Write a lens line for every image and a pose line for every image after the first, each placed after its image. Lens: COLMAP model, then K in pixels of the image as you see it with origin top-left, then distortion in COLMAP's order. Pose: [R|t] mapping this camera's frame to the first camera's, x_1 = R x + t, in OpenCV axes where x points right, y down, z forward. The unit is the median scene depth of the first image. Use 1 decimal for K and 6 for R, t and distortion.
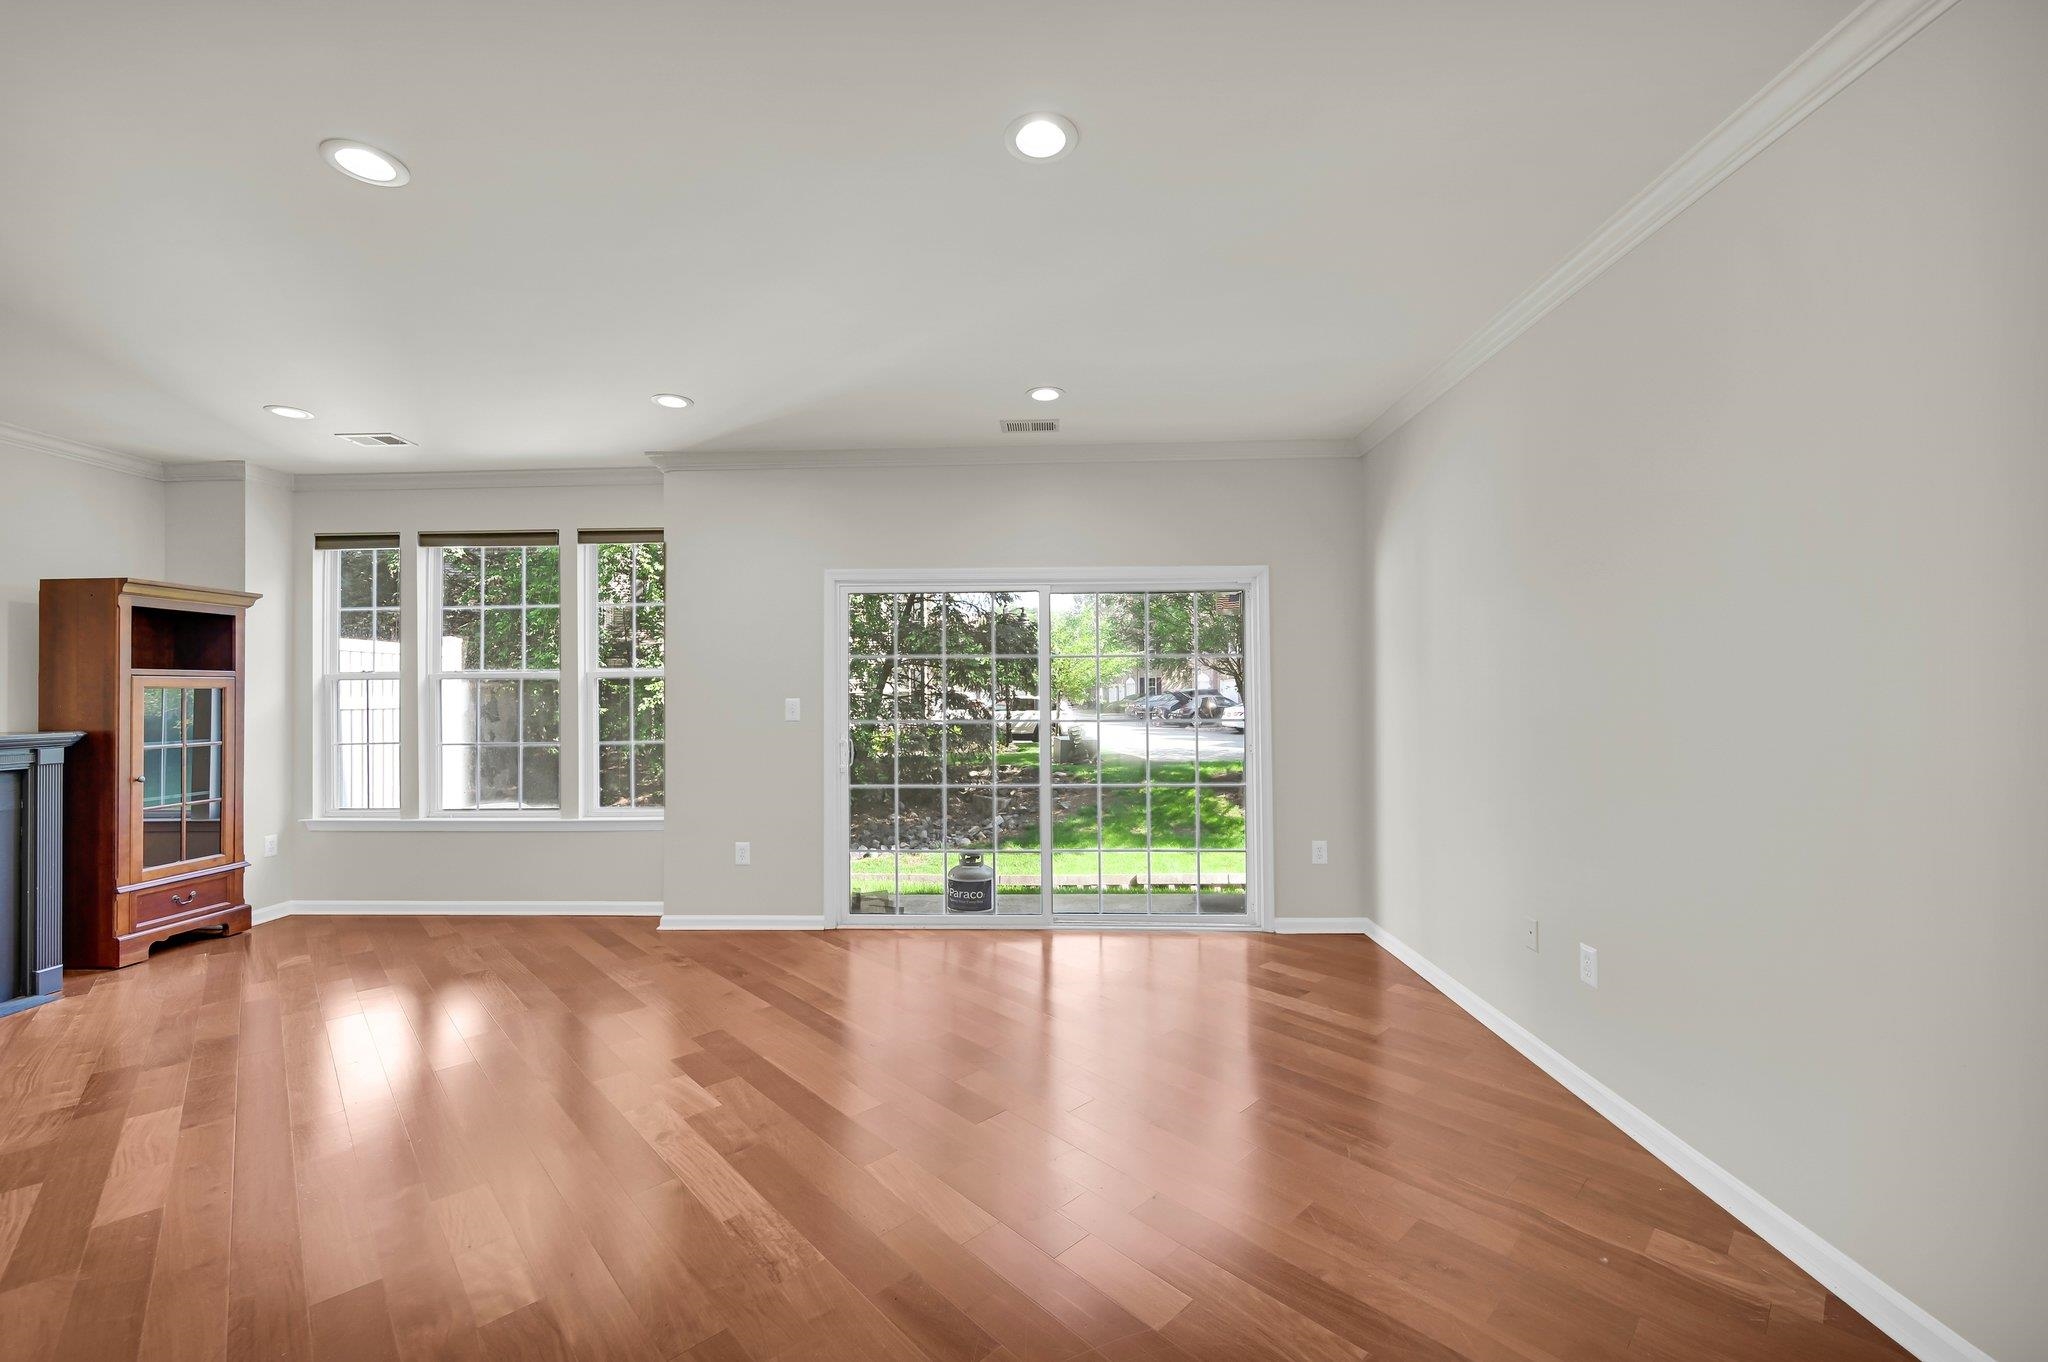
lens RADIAL K [[820.4, 0, 1022.0], [0, 820.4, 680.4], [0, 0, 1]] dist [0.001002, -0.000032]
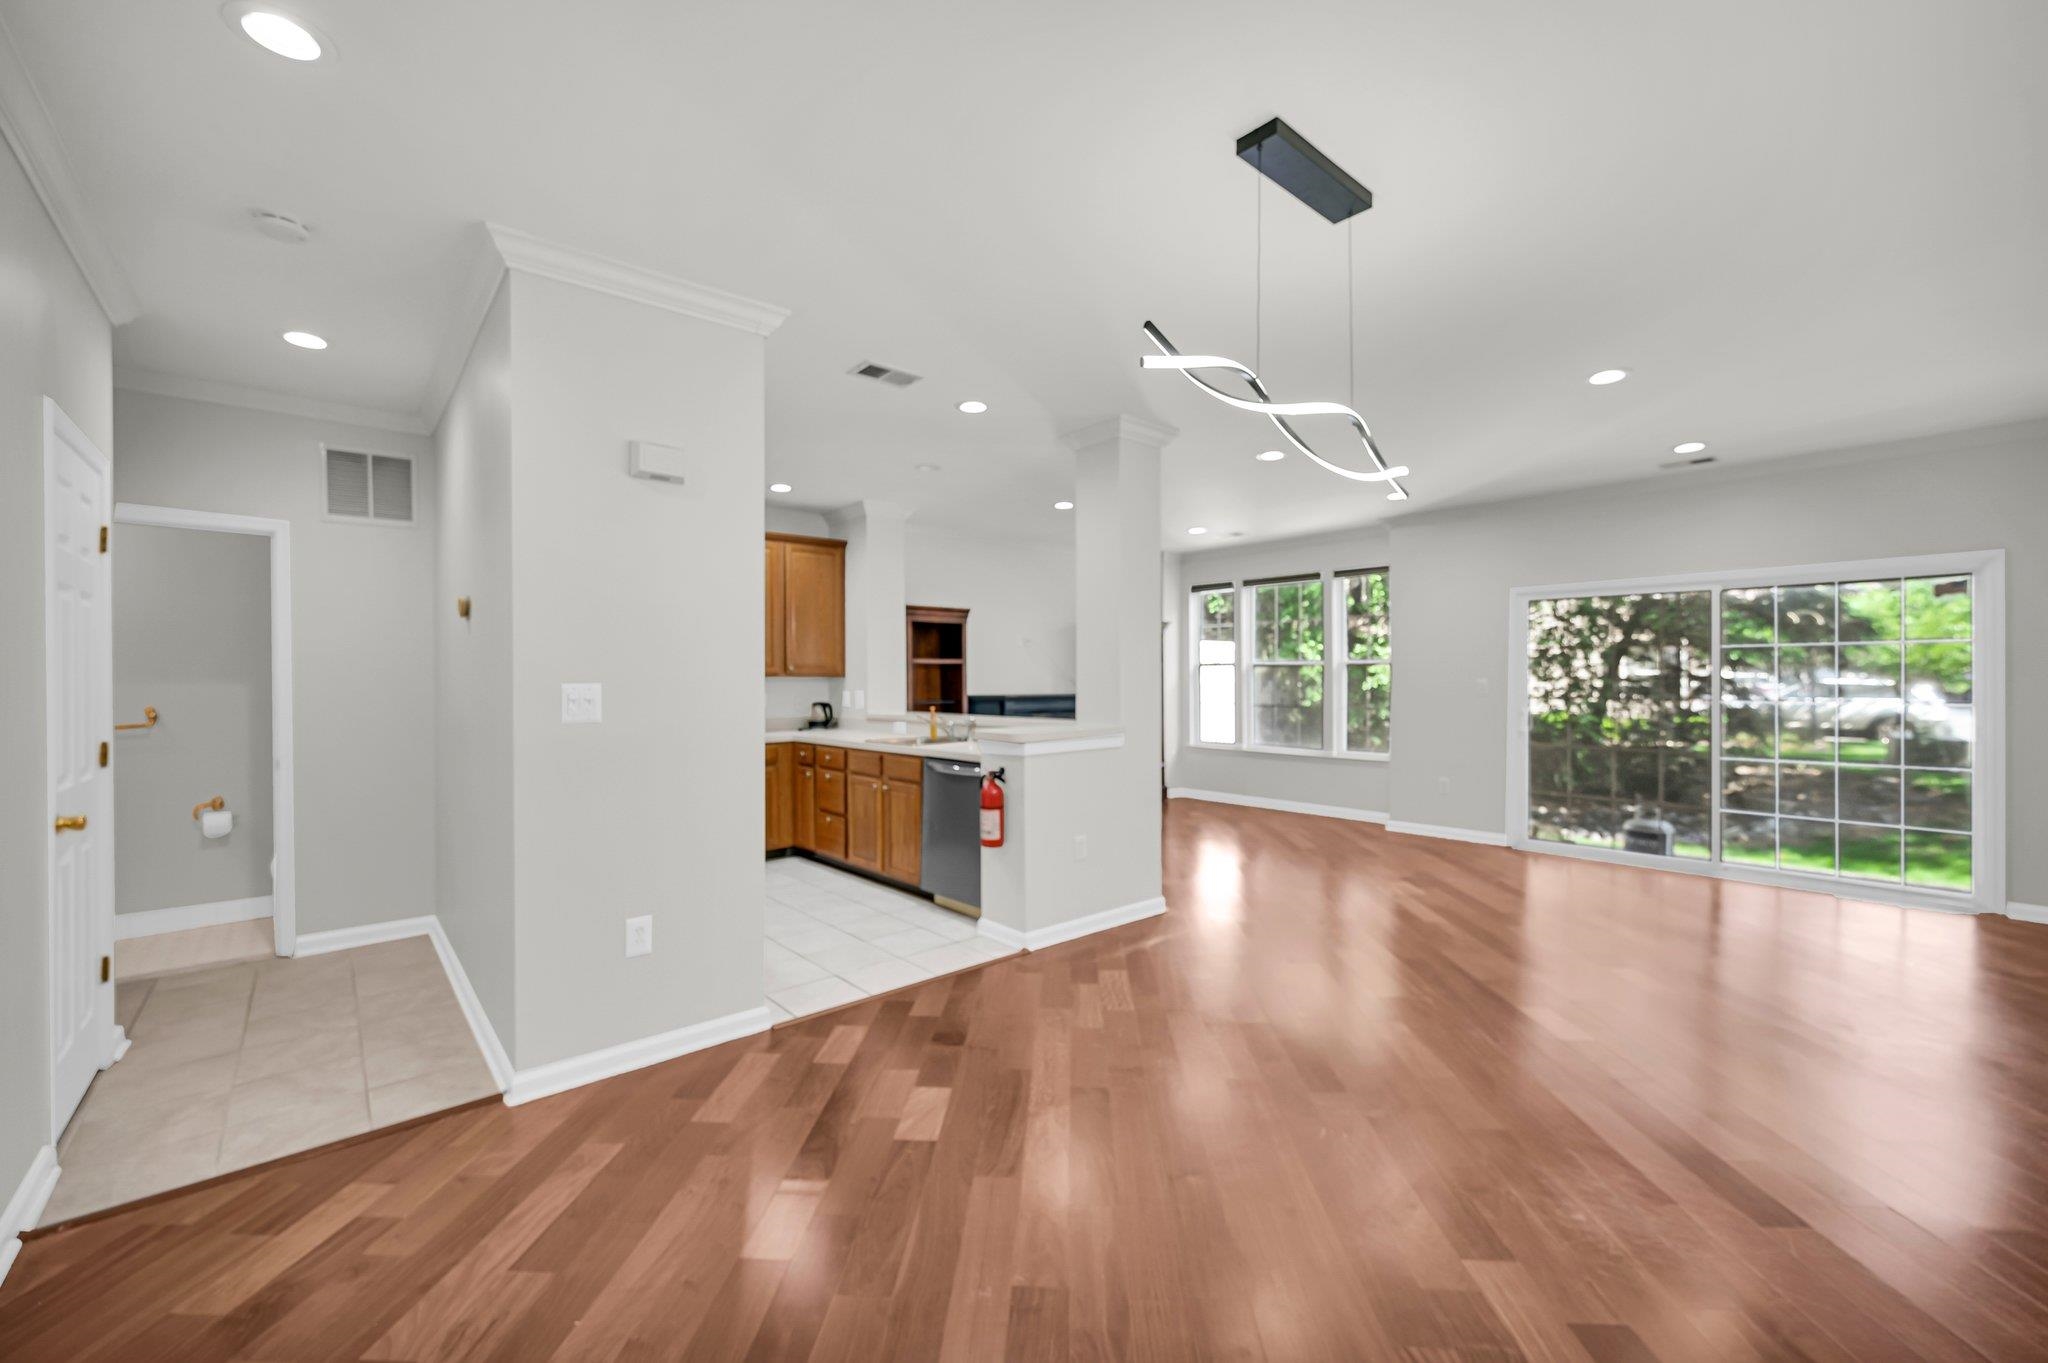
lens RADIAL K [[820.4, 0, 1021.7], [0, 820.4, 680.3], [0, 0, 1]] dist [0.001002, -0.000032]
pose [[0.683686, 0.008363, -0.729728, 0.203540], [0.008007, 0.999788, 0.018959, -0.009587], [0.729732, -0.018804, 0.683474, -0.531183]]
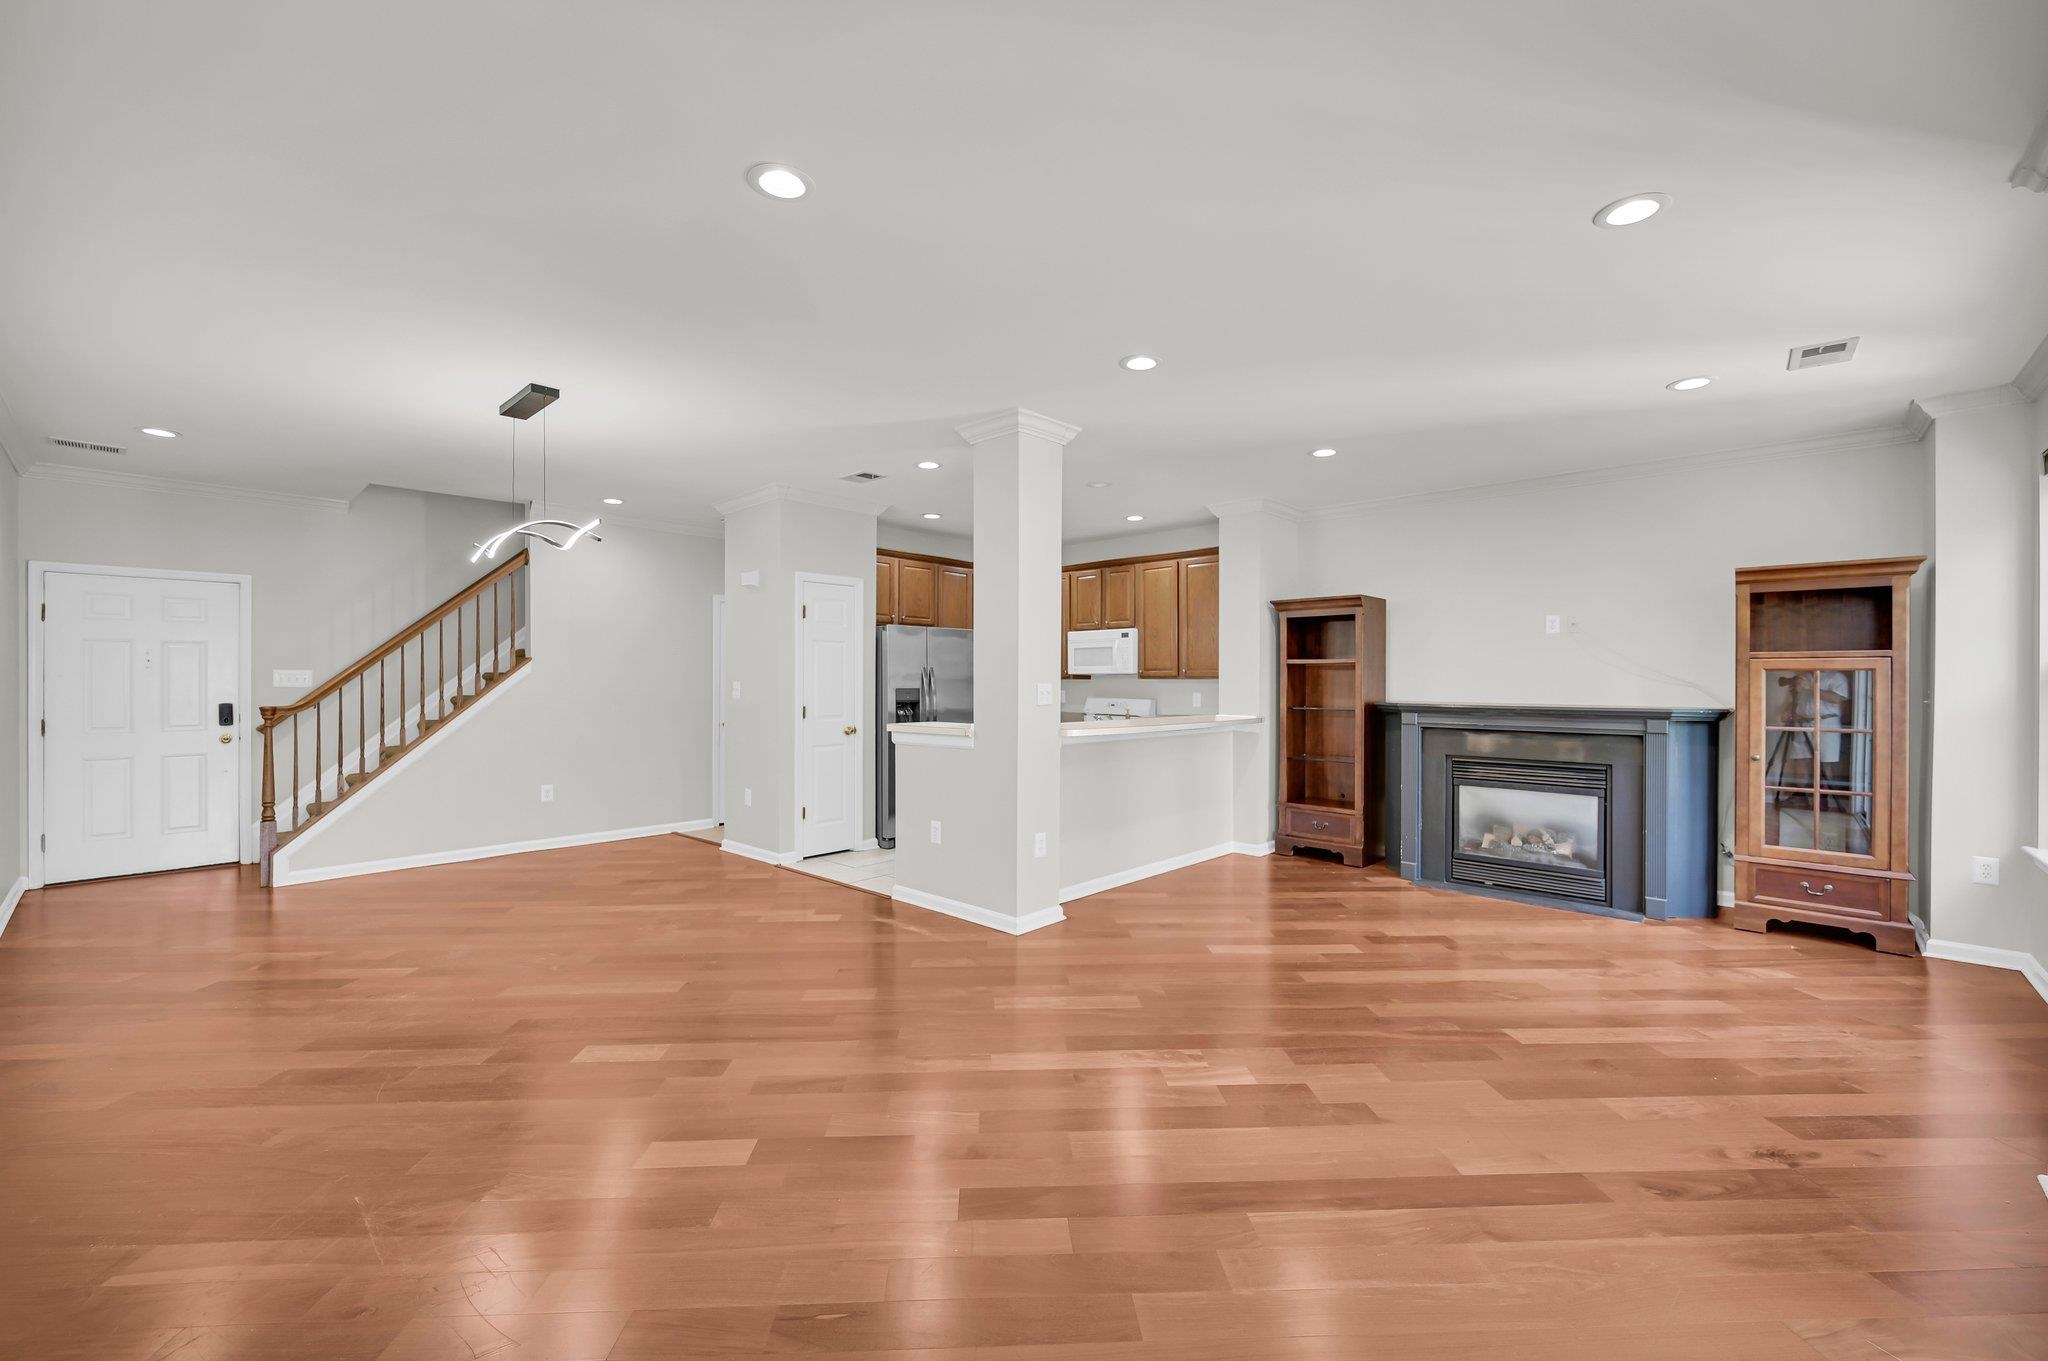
lens RADIAL K [[820.4, 0, 1018.9], [0, 820.4, 676.9], [0, 0, 1]] dist [0.001002, -0.000032]
pose [[-0.649623, 0.005001, -0.760240, 0.291828], [0.015393, 0.999860, -0.006576, 0.008819], [0.760101, -0.015974, -0.649609, 0.850454]]
